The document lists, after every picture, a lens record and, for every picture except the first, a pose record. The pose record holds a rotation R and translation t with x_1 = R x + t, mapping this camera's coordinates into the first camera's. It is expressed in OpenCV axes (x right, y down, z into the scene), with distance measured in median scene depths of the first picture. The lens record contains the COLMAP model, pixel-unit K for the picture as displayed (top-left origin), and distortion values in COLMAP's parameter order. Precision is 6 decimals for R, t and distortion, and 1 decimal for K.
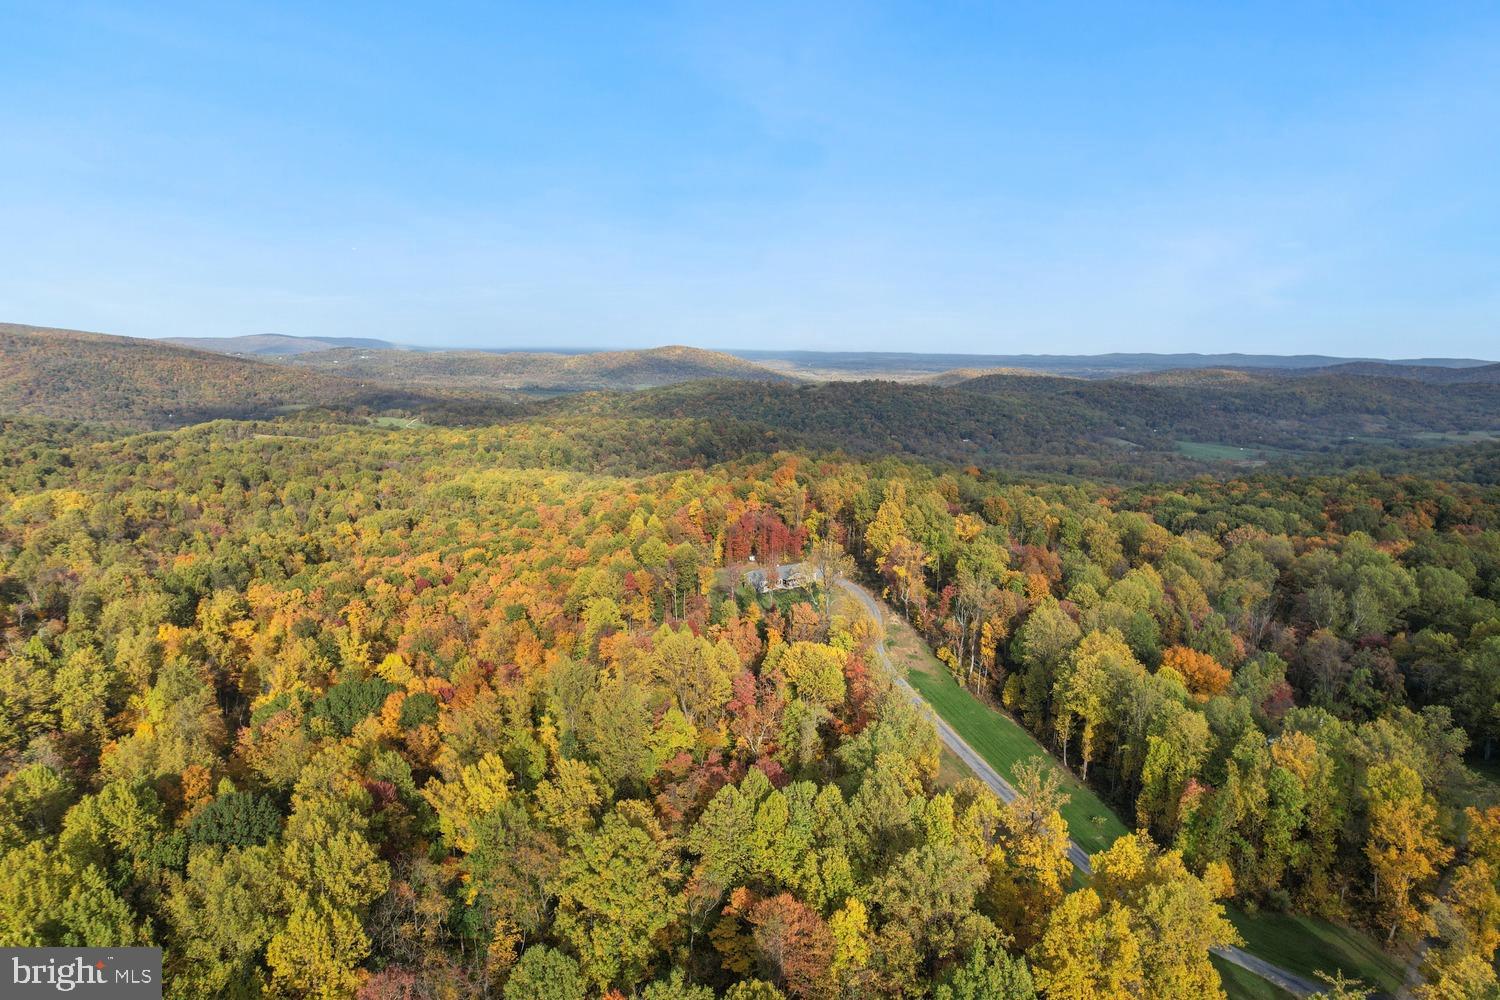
lens RADIAL K [[965.4, 0, 755.5], [0, 965.4, 505.2], [0, 0, 1]] dist [-0.099848, 0.094144]
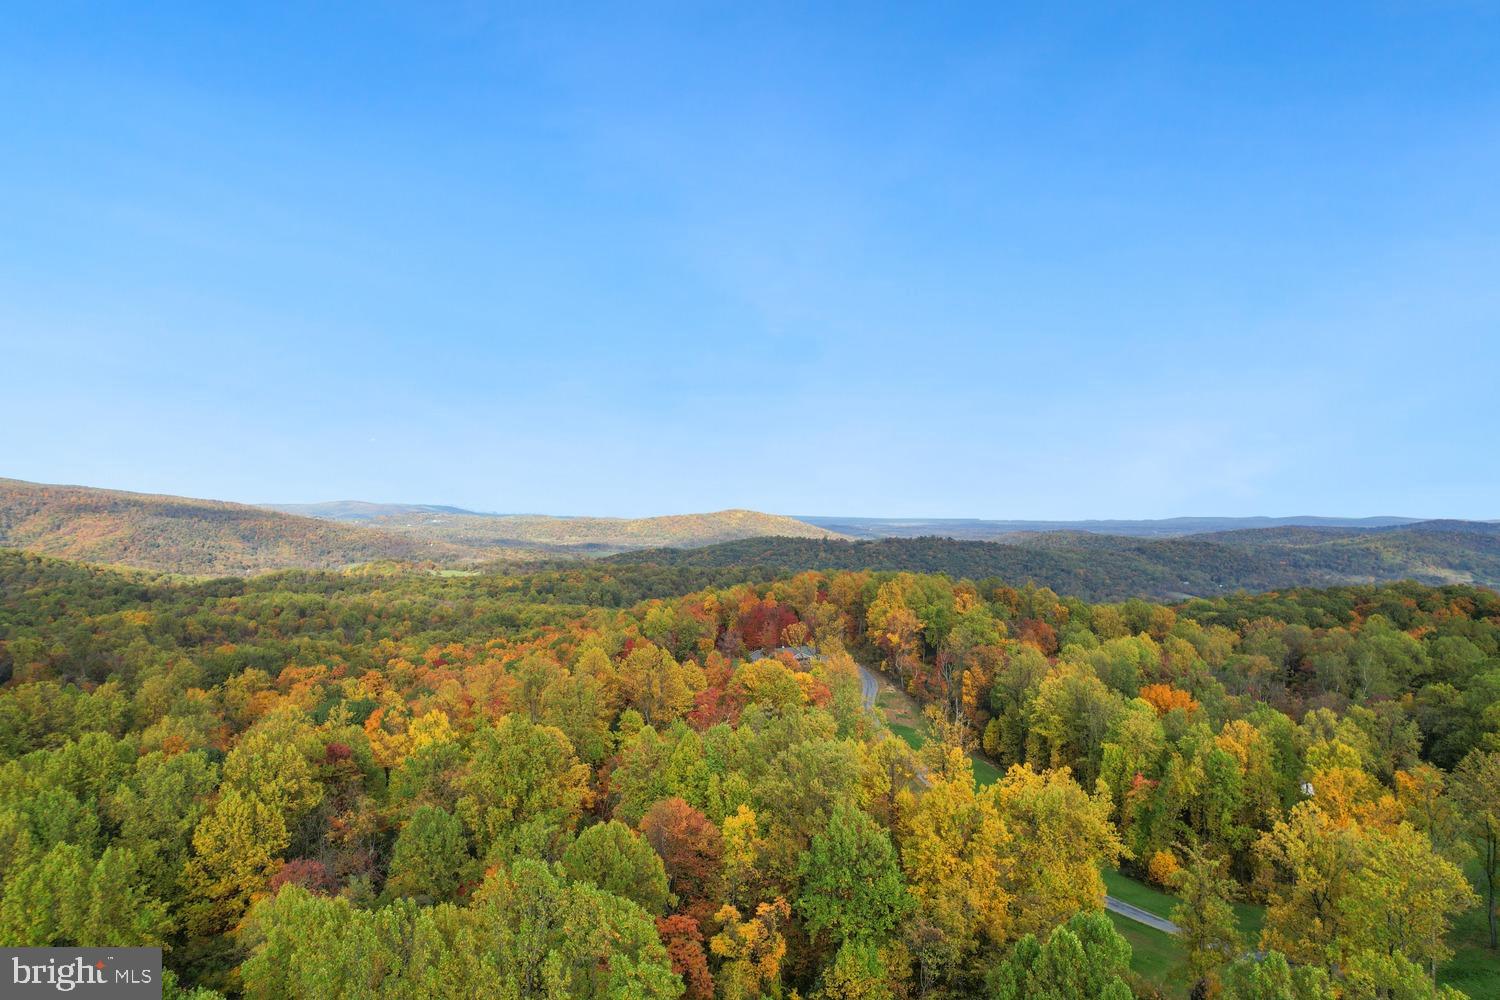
lens RADIAL K [[965.4, 0, 755.5], [0, 965.4, 505.2], [0, 0, 1]] dist [-0.099848, 0.094144]
pose [[0.997839, -0.005976, -0.065428, 0.063909], [-0.005367, 0.985112, -0.171827, 0.093221], [0.065481, 0.171807, 0.982952, -0.026869]]
